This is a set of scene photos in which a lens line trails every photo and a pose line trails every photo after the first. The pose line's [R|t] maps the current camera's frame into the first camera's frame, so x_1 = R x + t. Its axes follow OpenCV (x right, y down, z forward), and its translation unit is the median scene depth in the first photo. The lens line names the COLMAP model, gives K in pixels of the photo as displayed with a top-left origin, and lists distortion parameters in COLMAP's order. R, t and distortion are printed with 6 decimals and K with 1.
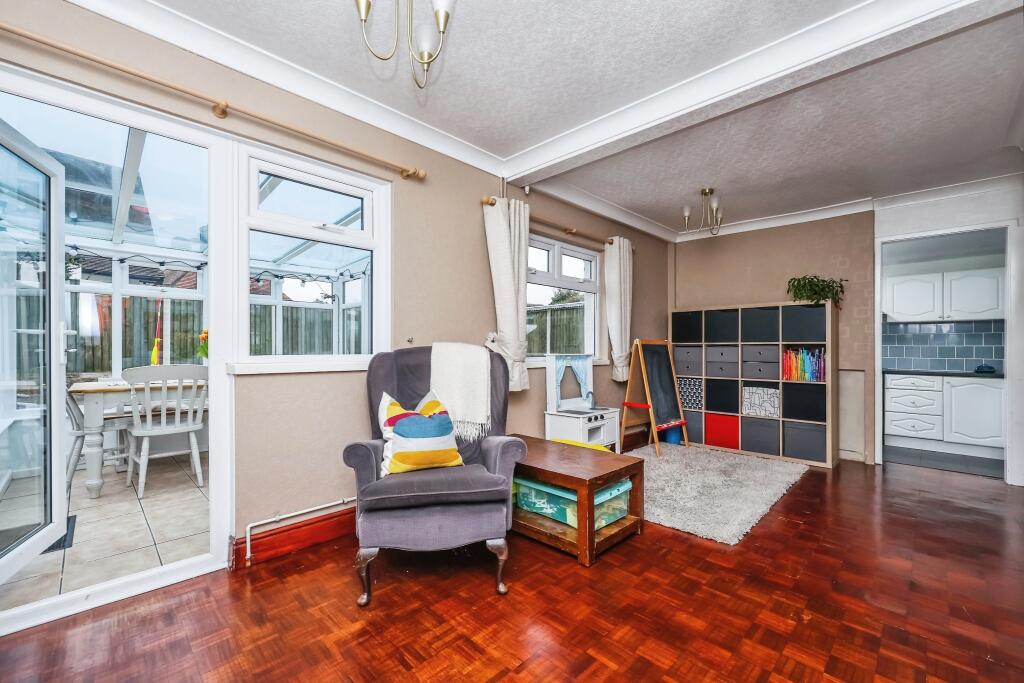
lens RADIAL K [[423.0, 0, 512.0], [0, 423.0, 341.5], [0, 0, 1]] dist [0.000133, 0.000113]
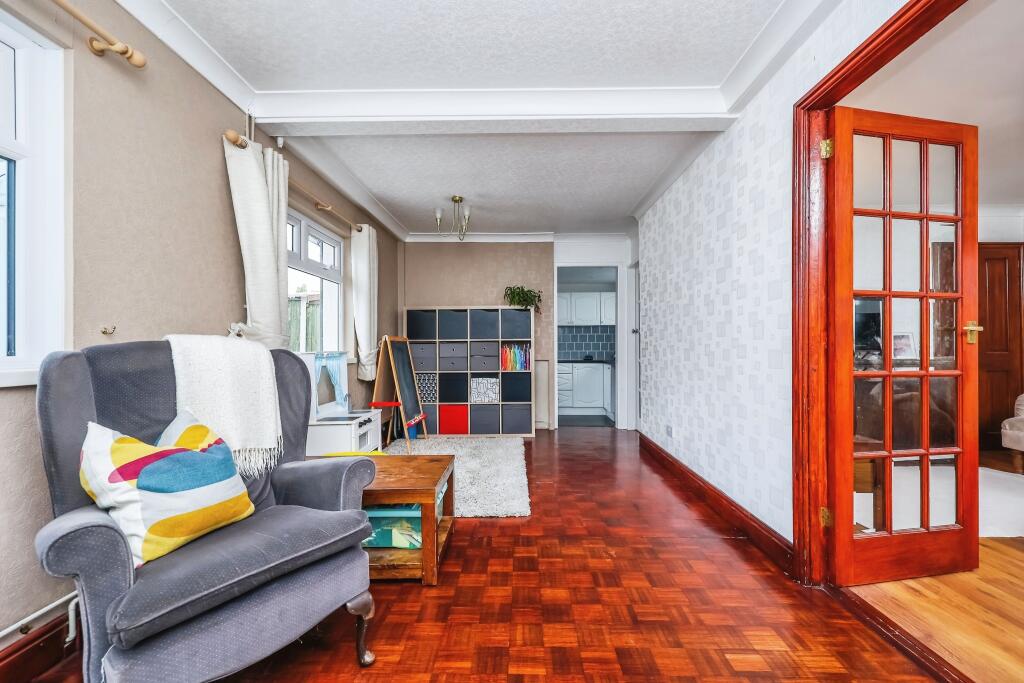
lens RADIAL K [[415.3, 0, 512.0], [0, 415.3, 341.5], [0, 0, 1]] dist [0.000753, 0.000150]
pose [[0.722687, -0.000005, 0.691176, -0.198418], [-0.000957, 0.999999, 0.001008, 0.009004], [-0.691175, -0.001391, 0.722686, 0.159496]]
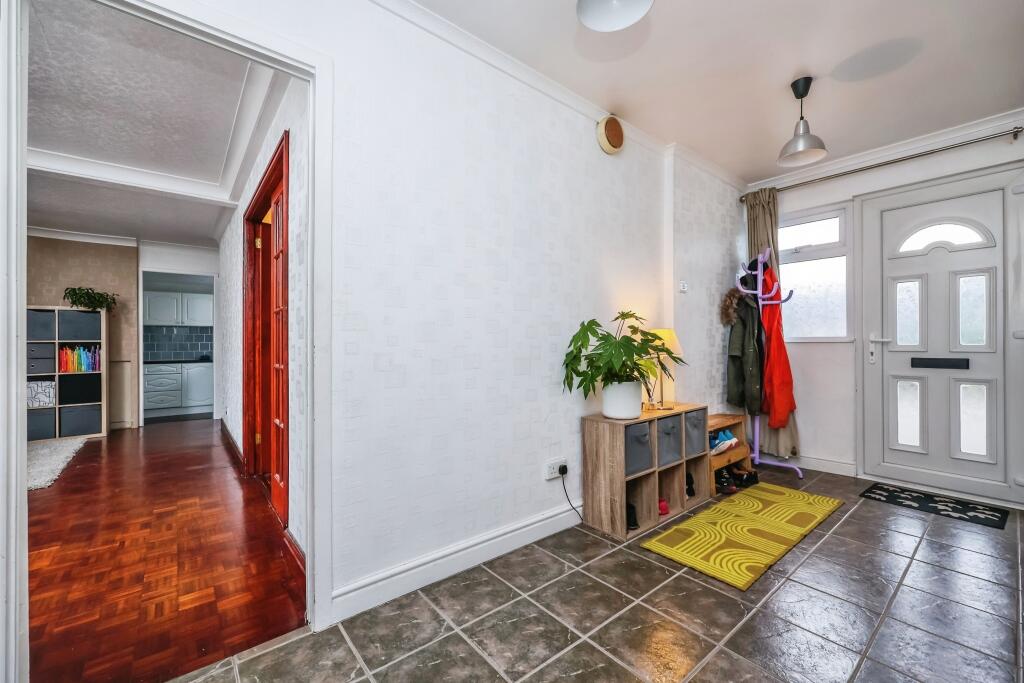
lens RADIAL K [[415.3, 0, 512.0], [0, 415.3, 341.5], [0, 0, 1]] dist [0.000753, 0.000150]
pose [[0.101733, -0.001180, 0.994811, -0.484366], [-0.005052, 0.999986, 0.001702, -0.005954], [-0.994799, -0.005199, 0.101726, -0.468277]]
